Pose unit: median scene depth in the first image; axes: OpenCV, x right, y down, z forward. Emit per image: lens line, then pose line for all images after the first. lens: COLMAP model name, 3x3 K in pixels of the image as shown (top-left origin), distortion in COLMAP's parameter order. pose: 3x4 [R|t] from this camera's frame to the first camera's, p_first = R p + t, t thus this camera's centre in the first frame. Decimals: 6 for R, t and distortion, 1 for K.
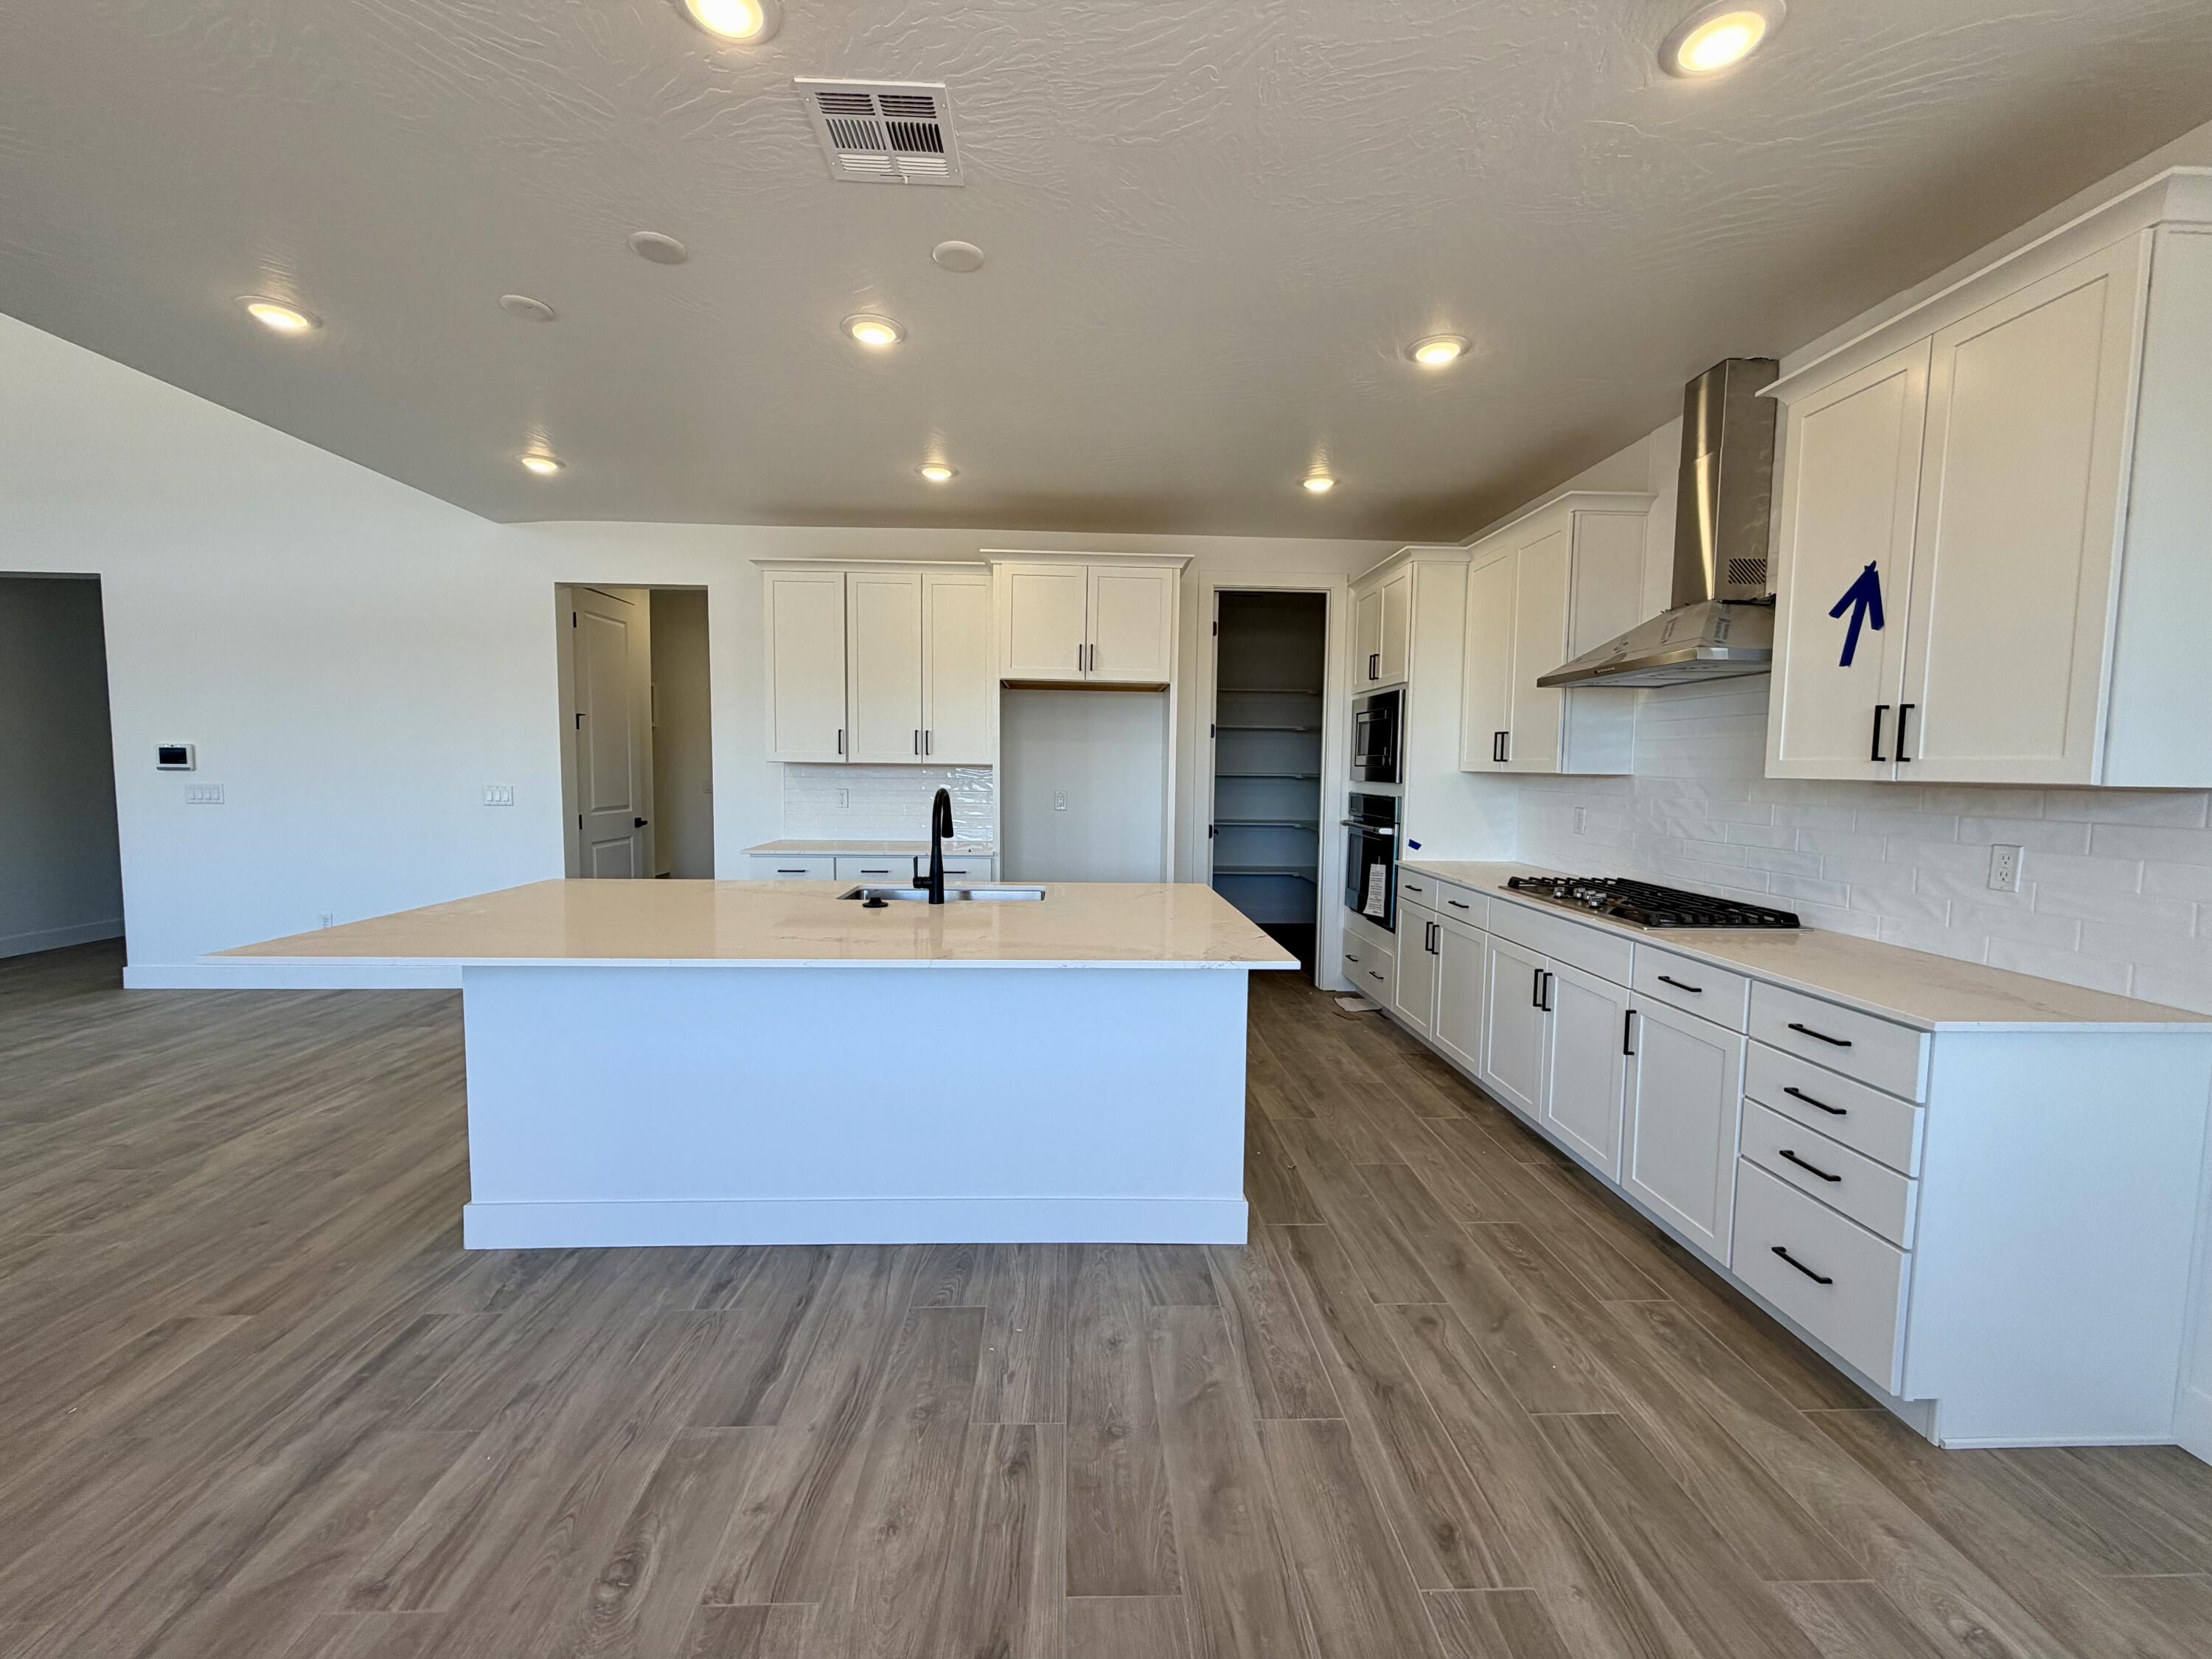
lens RADIAL K [[884.0, 0, 1101.7], [0, 884.0, 827.4], [0, 0, 1]] dist [0.008898, -0.001467]
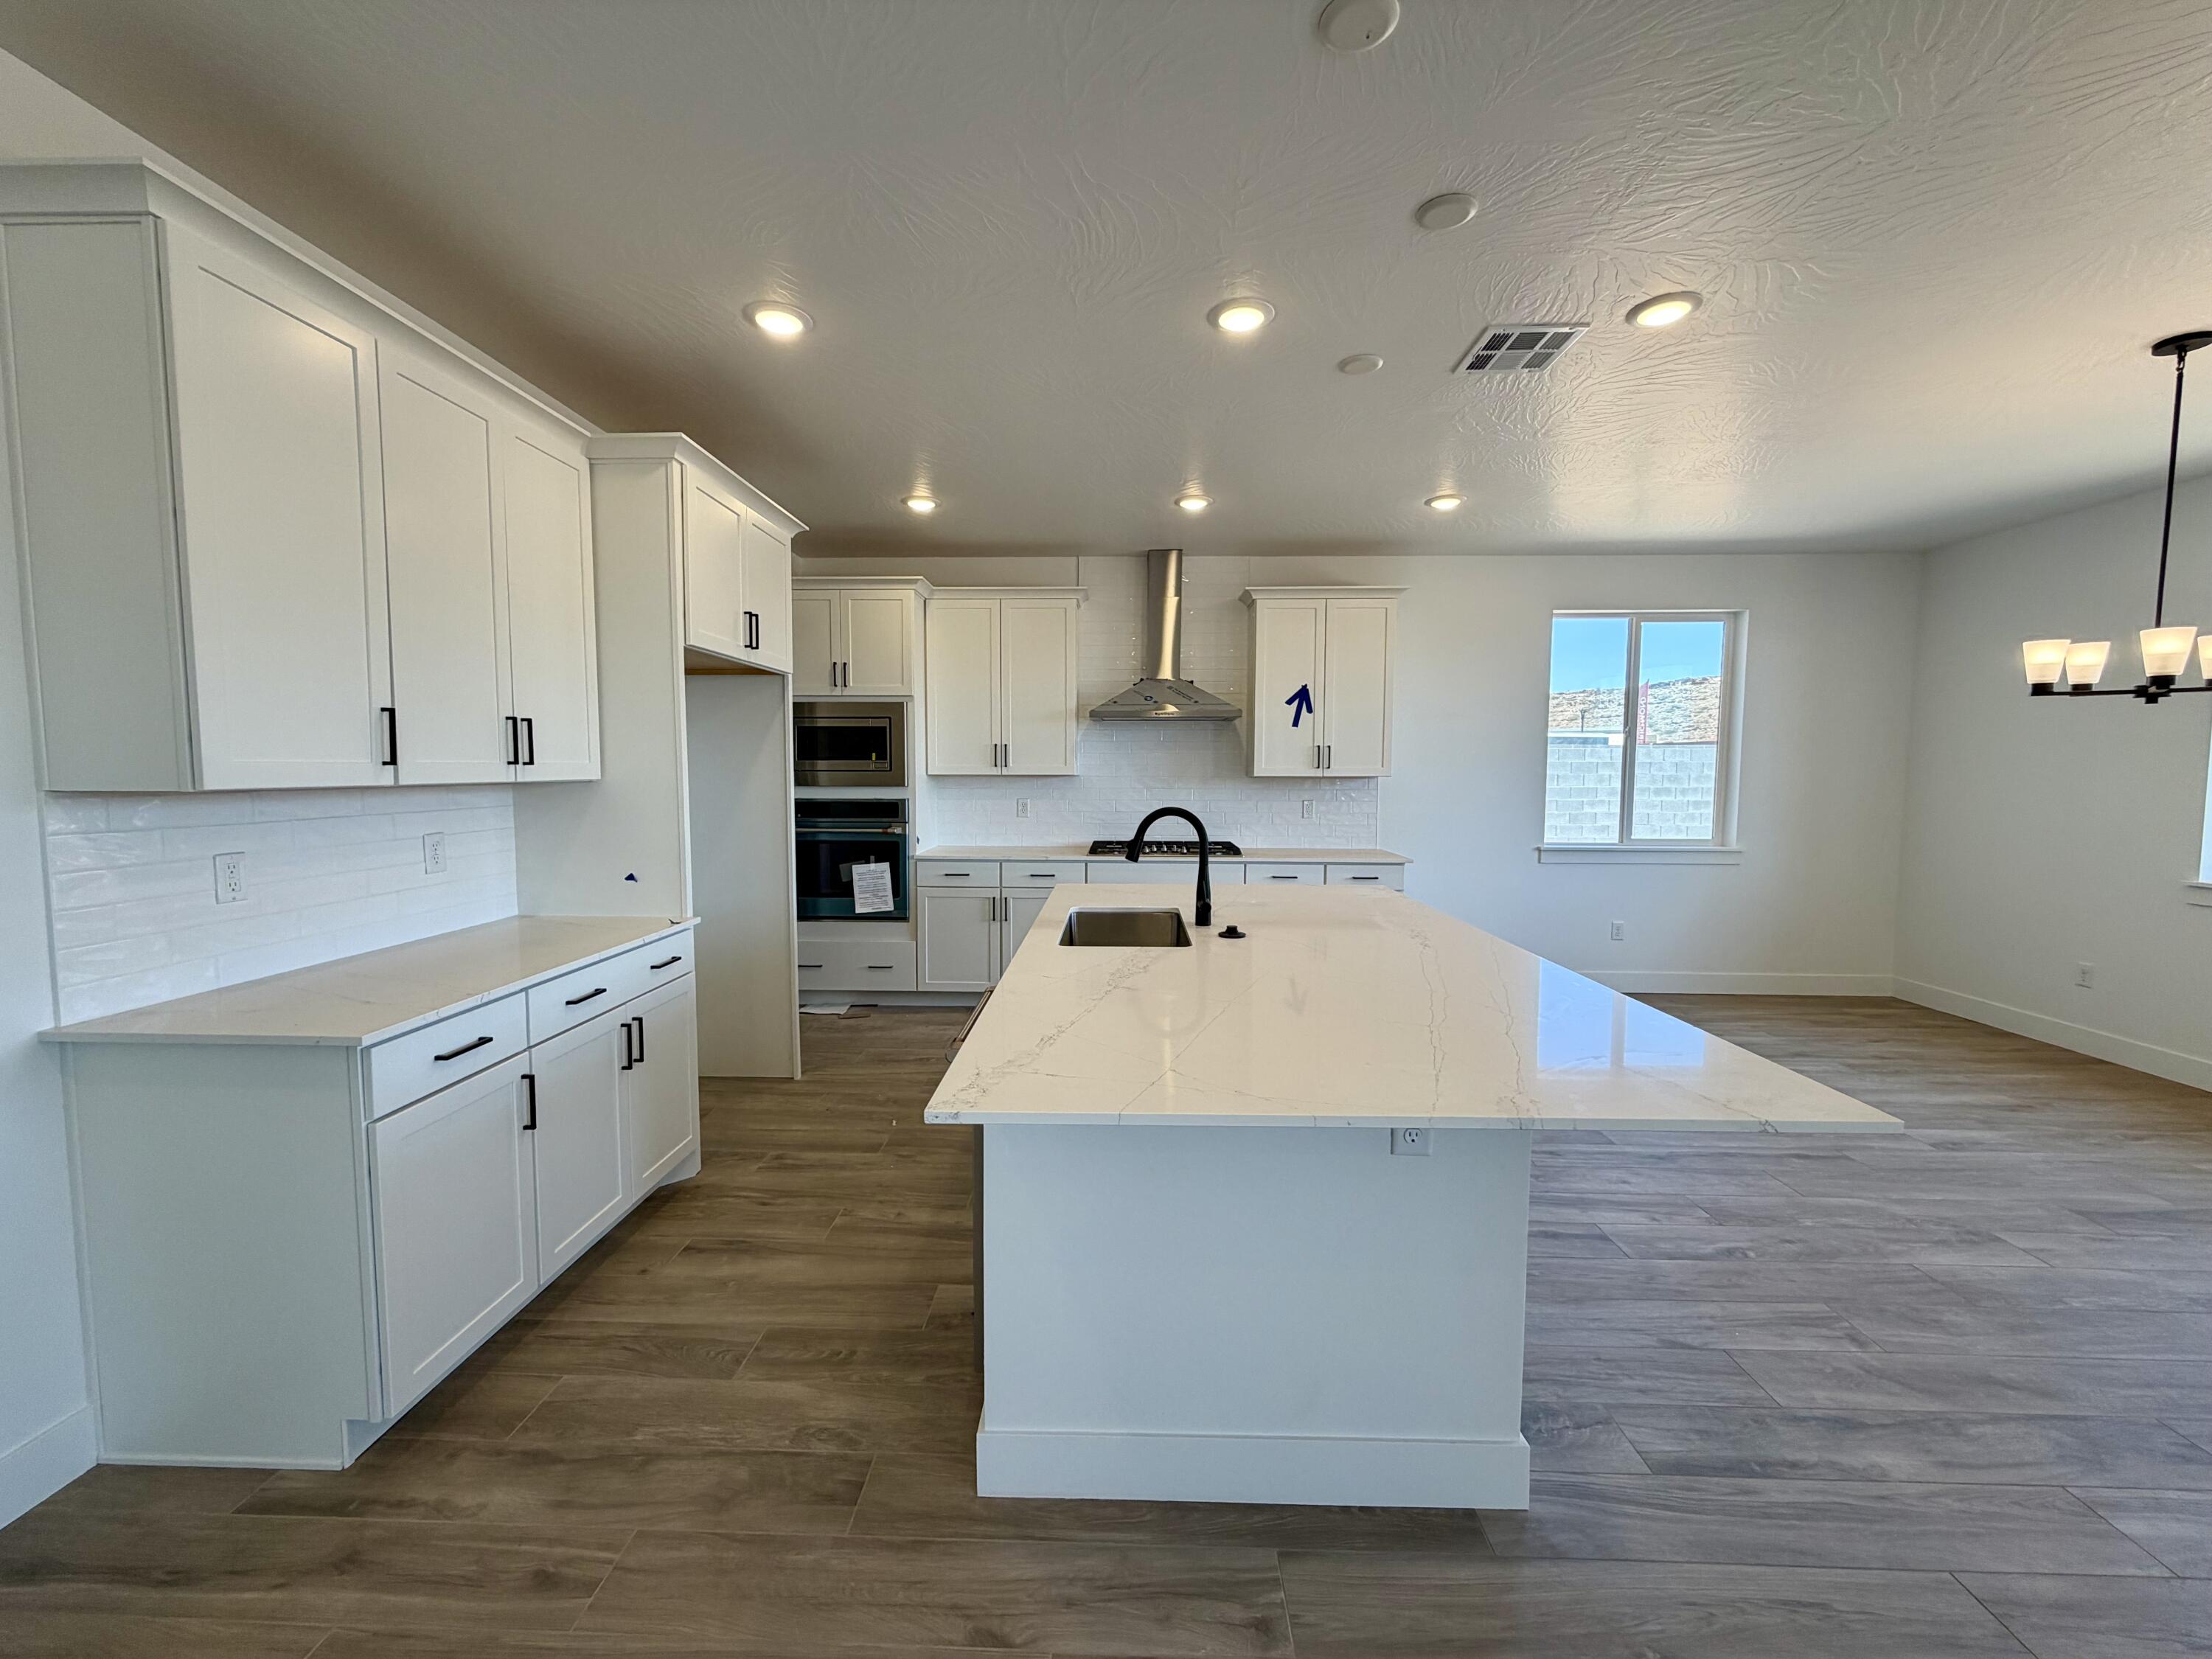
lens RADIAL K [[884.0, 0, 1097.7], [0, 884.0, 829.4], [0, 0, 1]] dist [0.008898, -0.001467]
pose [[0.068636, -0.084880, 0.994024, -1.873060], [0.068823, 0.994403, 0.080160, -0.170011], [-0.995265, 0.062910, 0.074094, 1.695190]]
